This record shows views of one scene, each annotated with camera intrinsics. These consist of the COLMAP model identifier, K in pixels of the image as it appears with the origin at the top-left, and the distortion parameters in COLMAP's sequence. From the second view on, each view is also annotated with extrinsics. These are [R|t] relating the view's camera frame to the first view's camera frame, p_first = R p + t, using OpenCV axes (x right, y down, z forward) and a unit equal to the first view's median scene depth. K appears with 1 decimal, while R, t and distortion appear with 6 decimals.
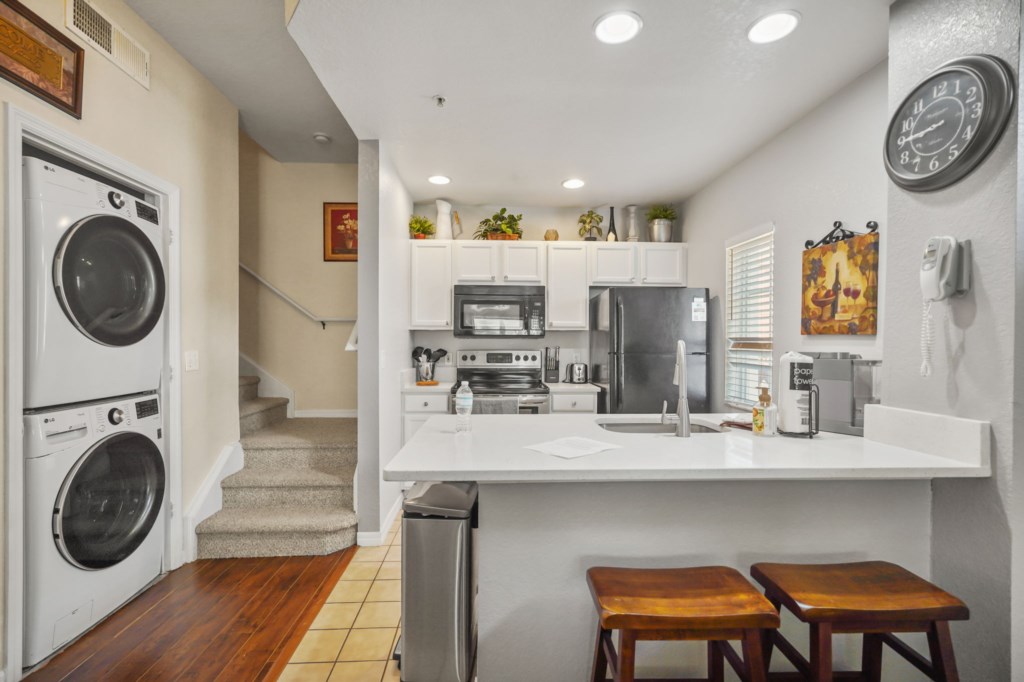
lens RADIAL K [[455.0, 0, 510.1], [0, 455.0, 340.9], [0, 0, 1]] dist [-0.004458, 0.001476]
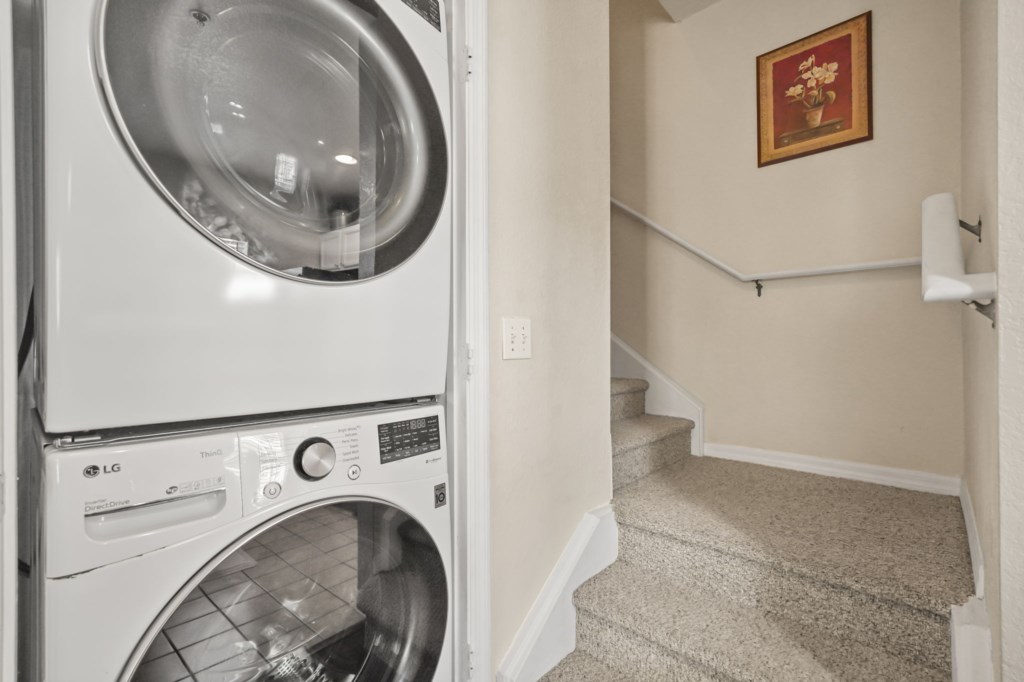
lens RADIAL K [[455.0, 0, 515.2], [0, 455.0, 346.0], [0, 0, 1]] dist [-0.004458, 0.001476]
pose [[0.704538, -0.004746, -0.709650, -0.254494], [0.000068, 0.999978, -0.006620, 0.038451], [0.709666, 0.004616, 0.704523, 0.465065]]
